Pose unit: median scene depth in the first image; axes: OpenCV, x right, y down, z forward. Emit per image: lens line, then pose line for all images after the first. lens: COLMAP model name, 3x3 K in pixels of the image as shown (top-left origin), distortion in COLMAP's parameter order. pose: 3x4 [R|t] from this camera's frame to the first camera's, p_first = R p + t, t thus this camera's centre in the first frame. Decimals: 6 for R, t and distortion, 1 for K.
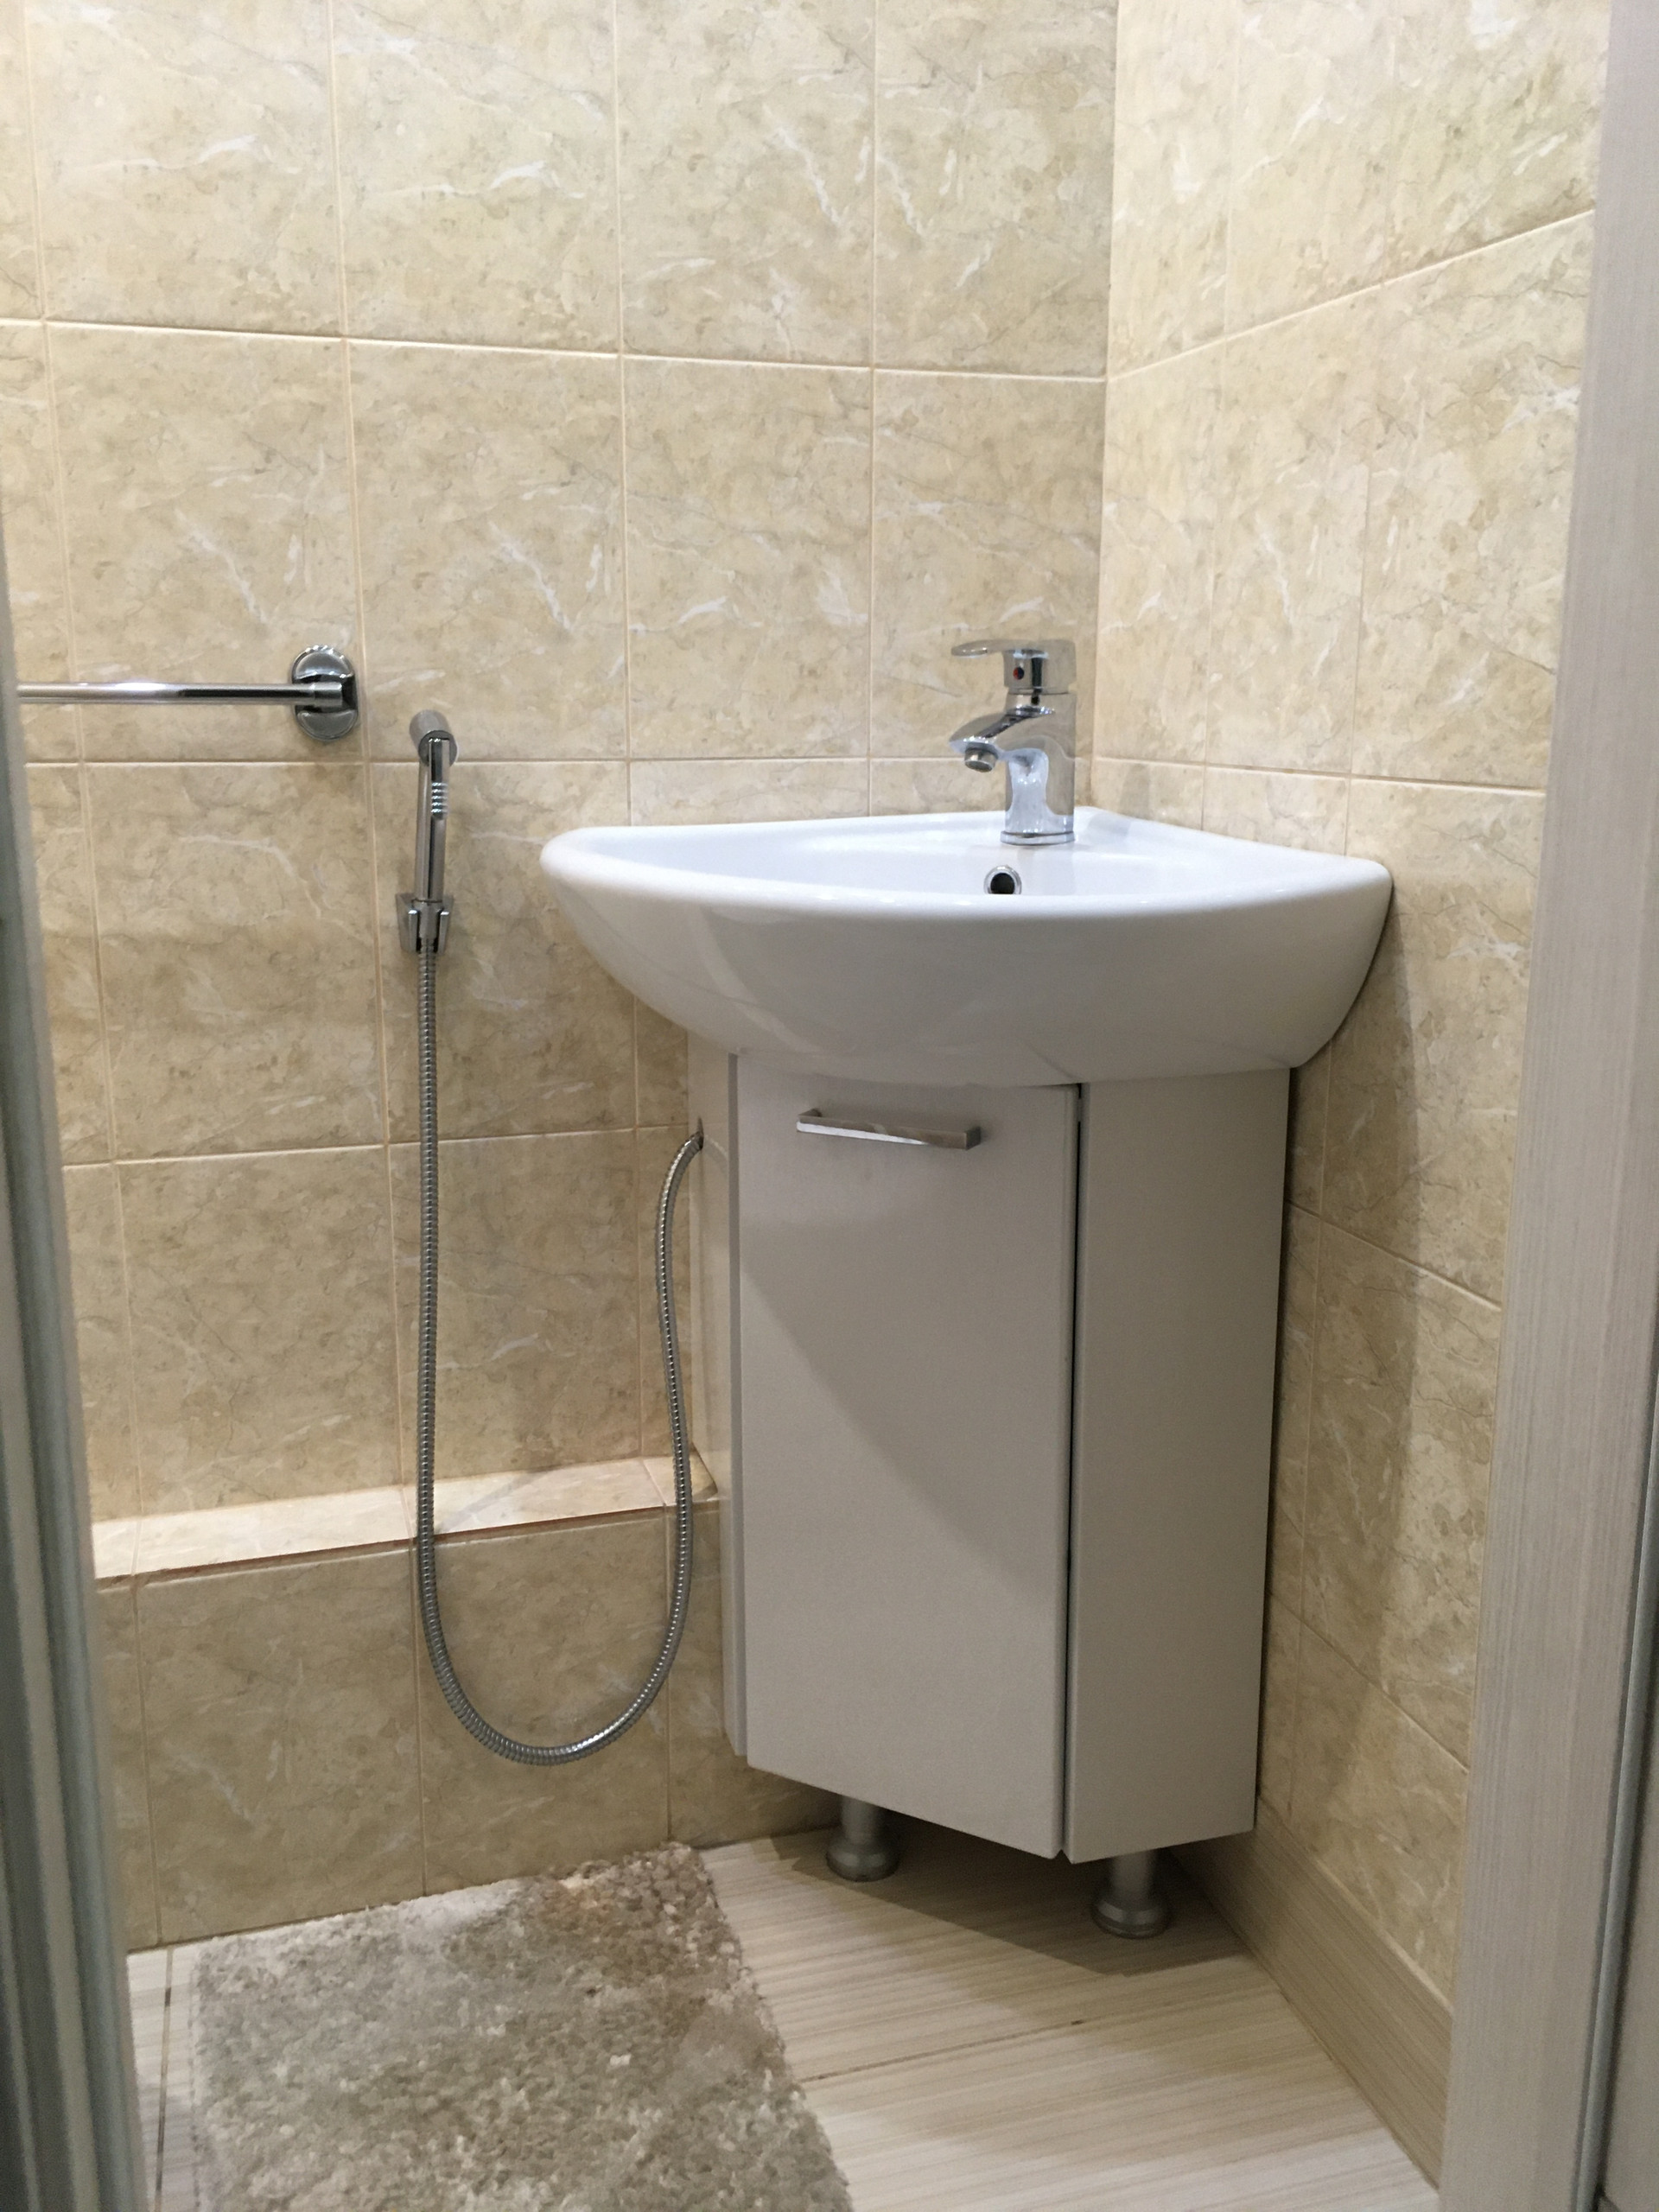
lens RADIAL K [[1878.7, 0, 829.5], [0, 1878.7, 1106.0], [0, 0, 1]] dist [0.075914, -0.103710]
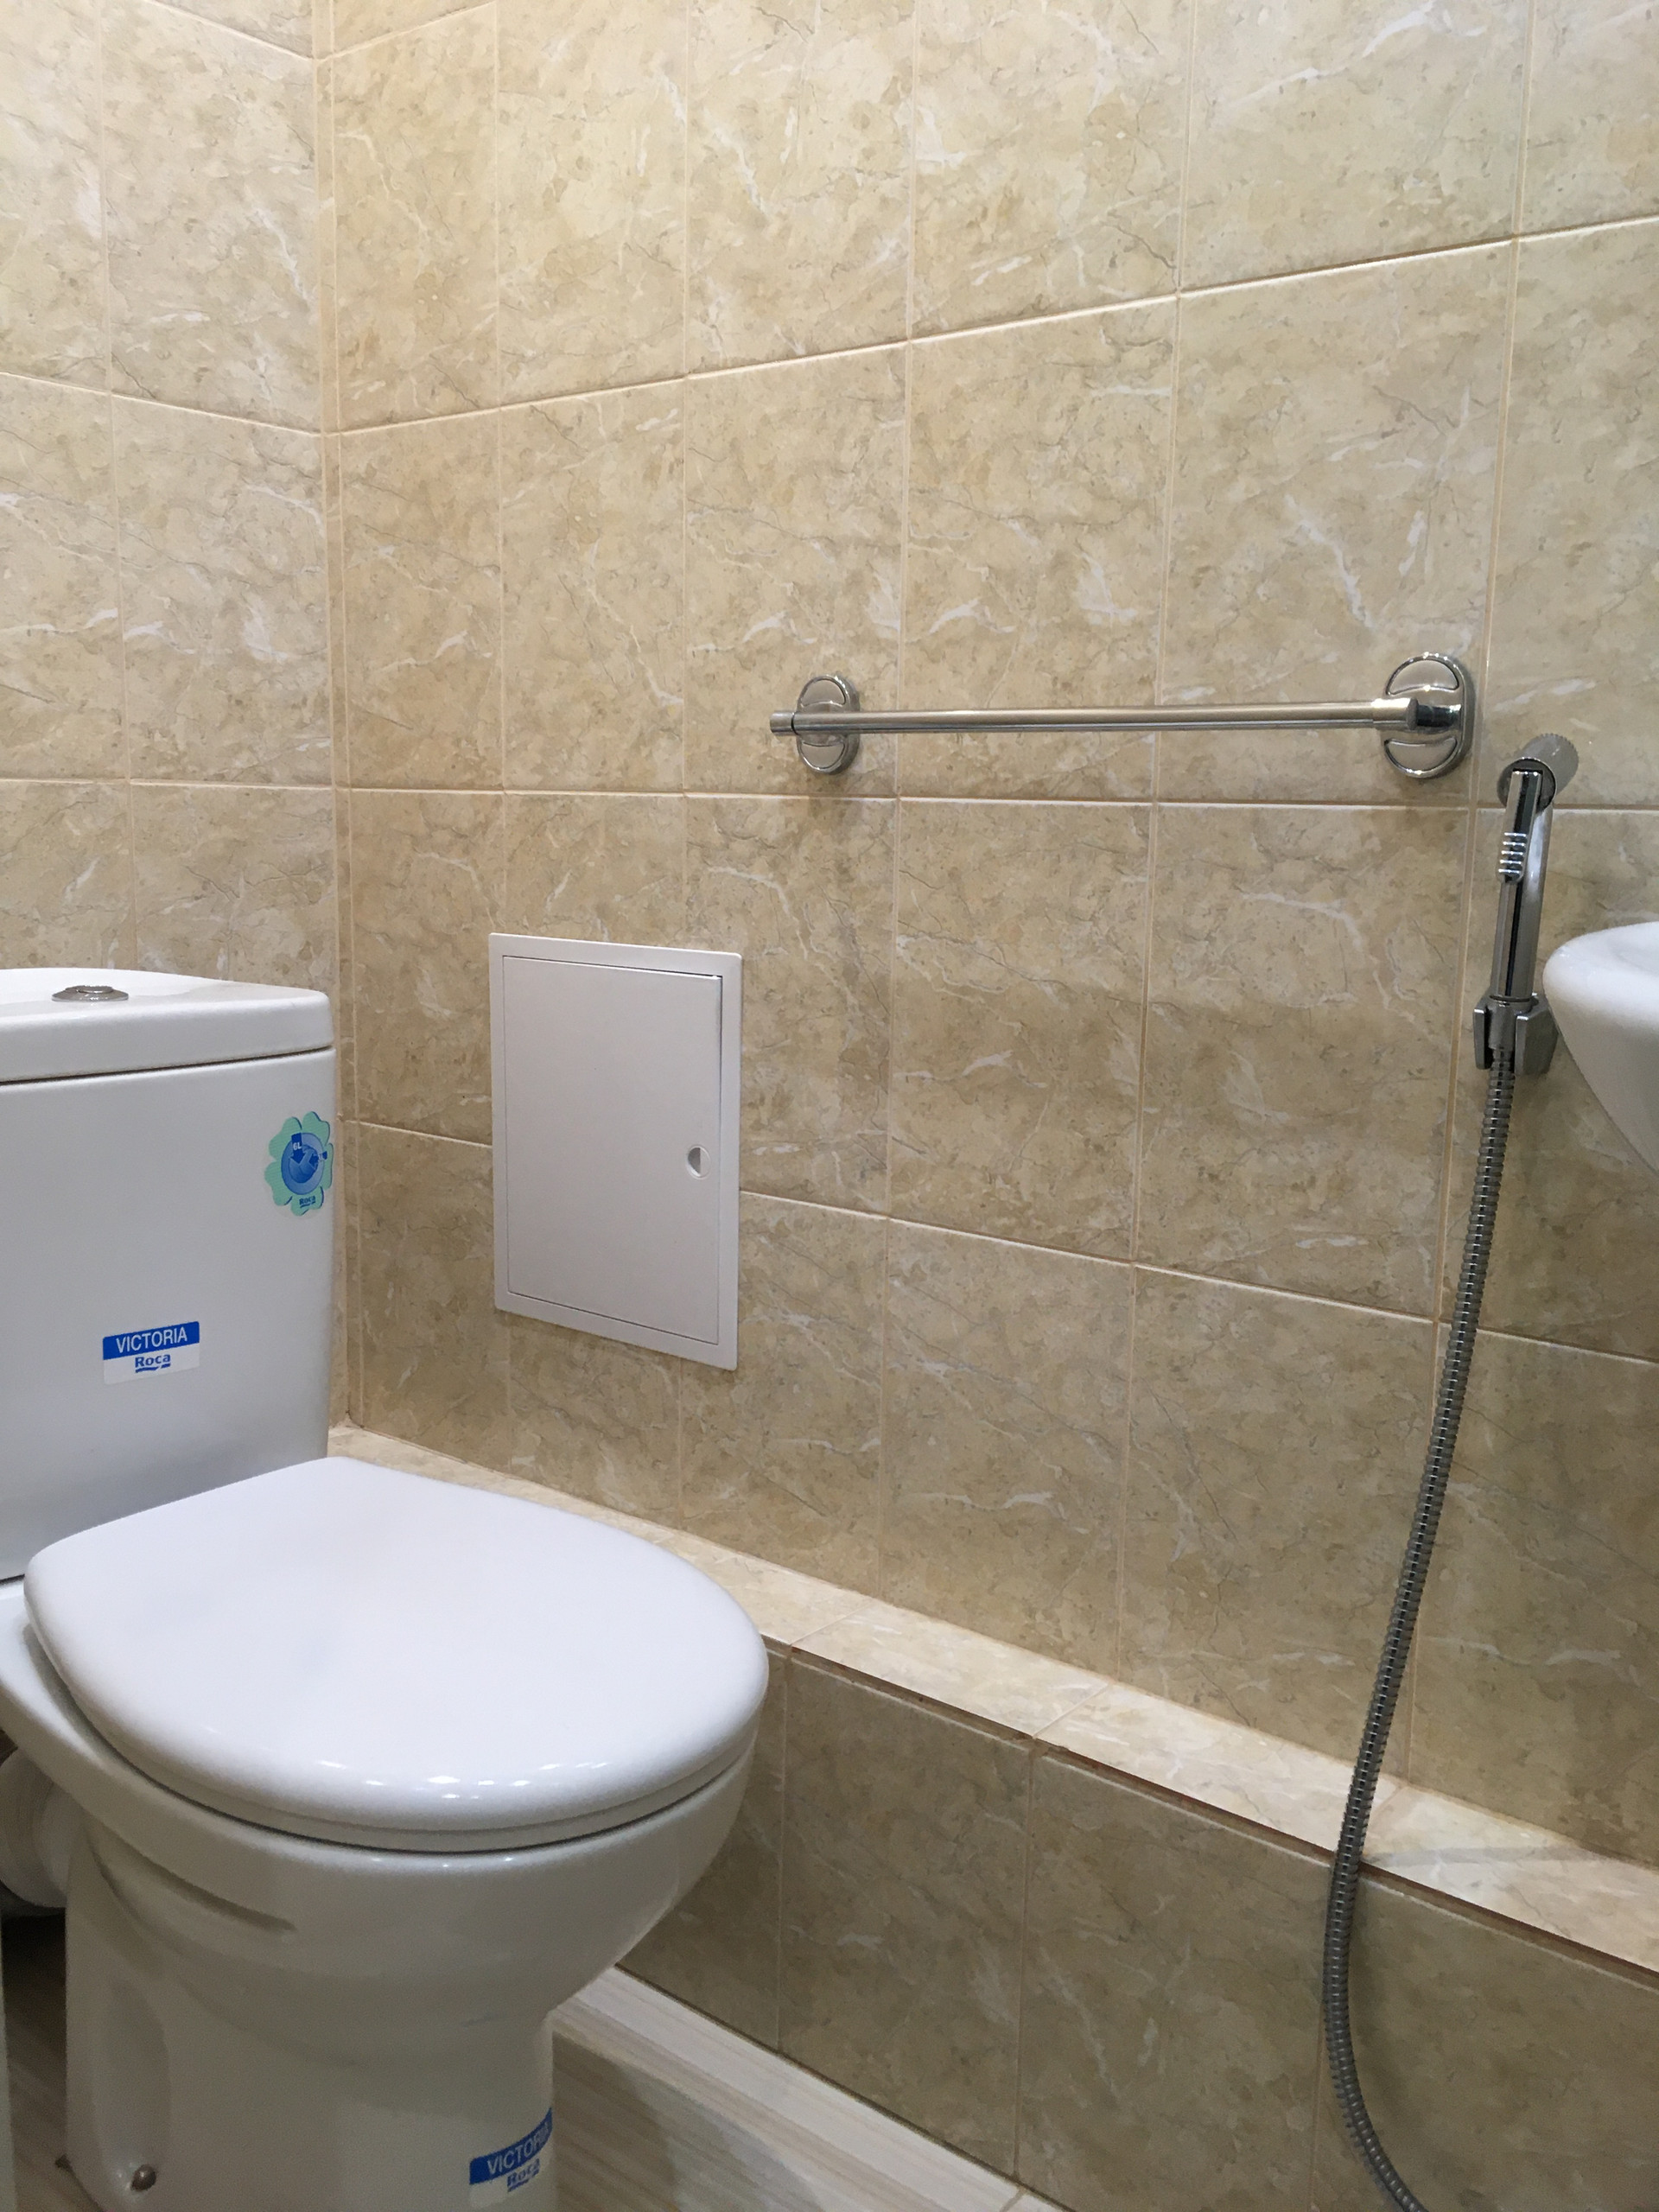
lens RADIAL K [[1878.7, 0, 829.5], [0, 1878.7, 1106.0], [0, 0, 1]] dist [0.075914, -0.103710]
pose [[0.573493, 0.140072, -0.807147, 0.226947], [-0.197674, 0.979821, 0.029587, -0.039090], [0.795004, 0.142584, 0.589609, 0.377764]]
